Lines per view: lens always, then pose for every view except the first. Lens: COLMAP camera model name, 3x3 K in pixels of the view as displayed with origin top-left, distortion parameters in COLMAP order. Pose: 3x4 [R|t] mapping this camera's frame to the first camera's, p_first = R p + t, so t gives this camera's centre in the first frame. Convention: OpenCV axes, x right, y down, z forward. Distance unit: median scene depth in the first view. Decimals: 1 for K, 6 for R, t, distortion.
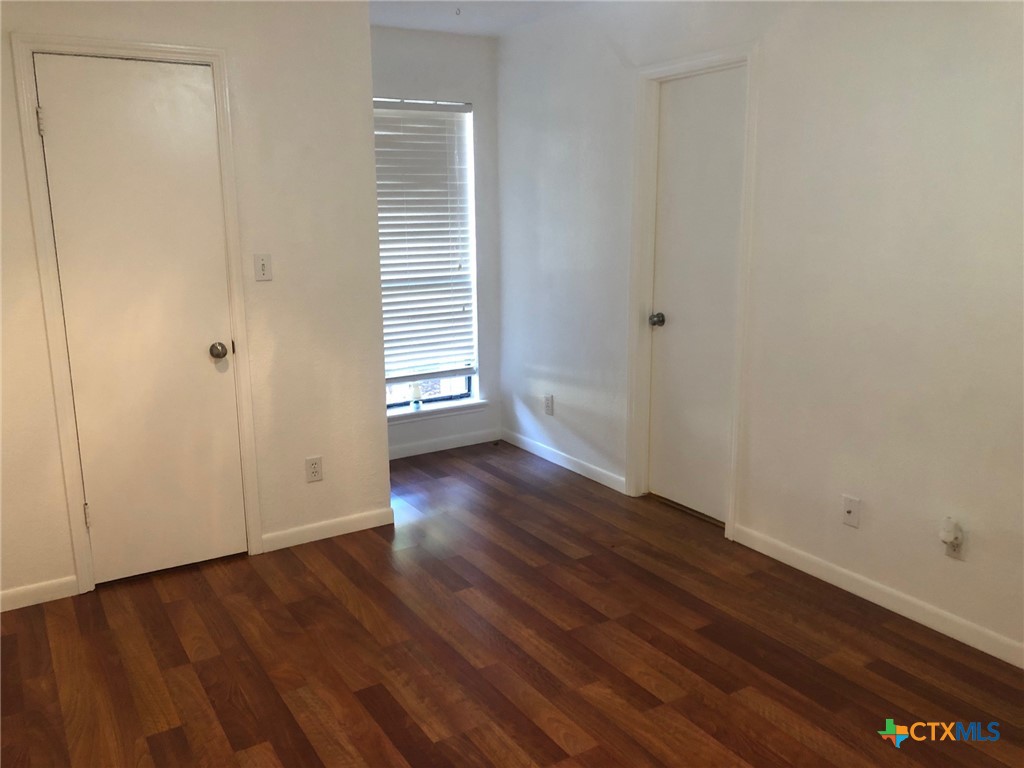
lens RADIAL K [[843.7, 0, 494.4], [0, 843.7, 384.3], [0, 0, 1]] dist [-0.000021, -0.016608]
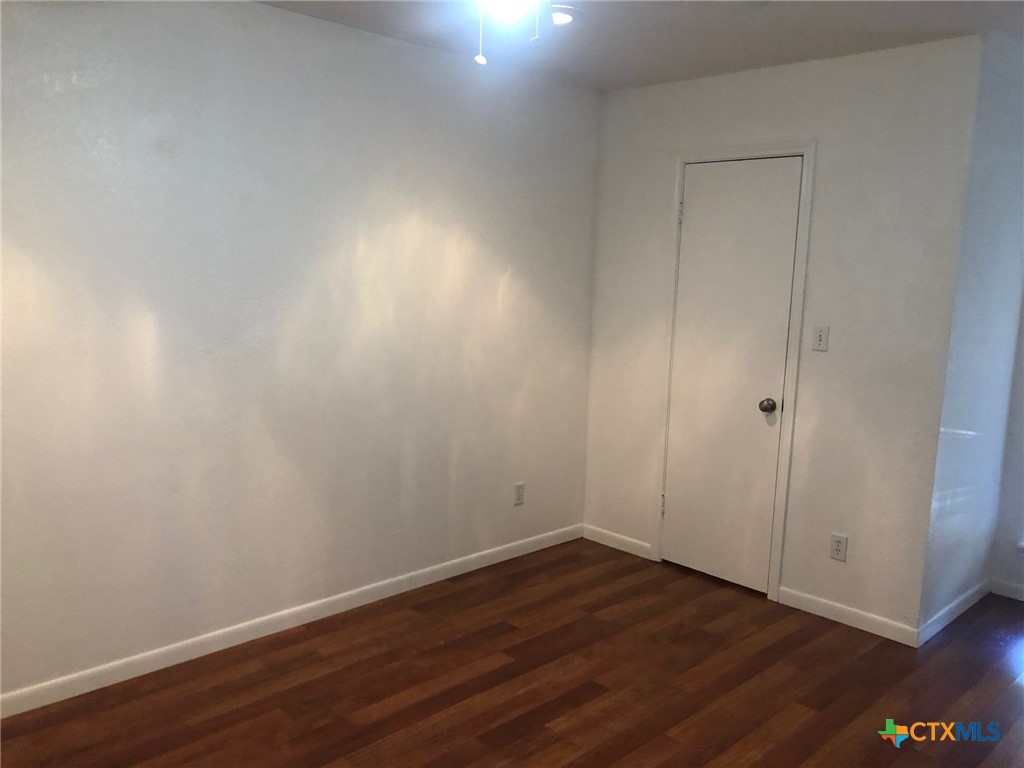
lens RADIAL K [[843.7, 0, 494.4], [0, 843.7, 384.3], [0, 0, 1]] dist [-0.000021, -0.016608]
pose [[0.210347, 0.164053, -0.963764, 0.724826], [-0.235140, 0.965370, 0.113006, -0.115988], [0.948928, 0.202849, 0.241638, 0.406019]]
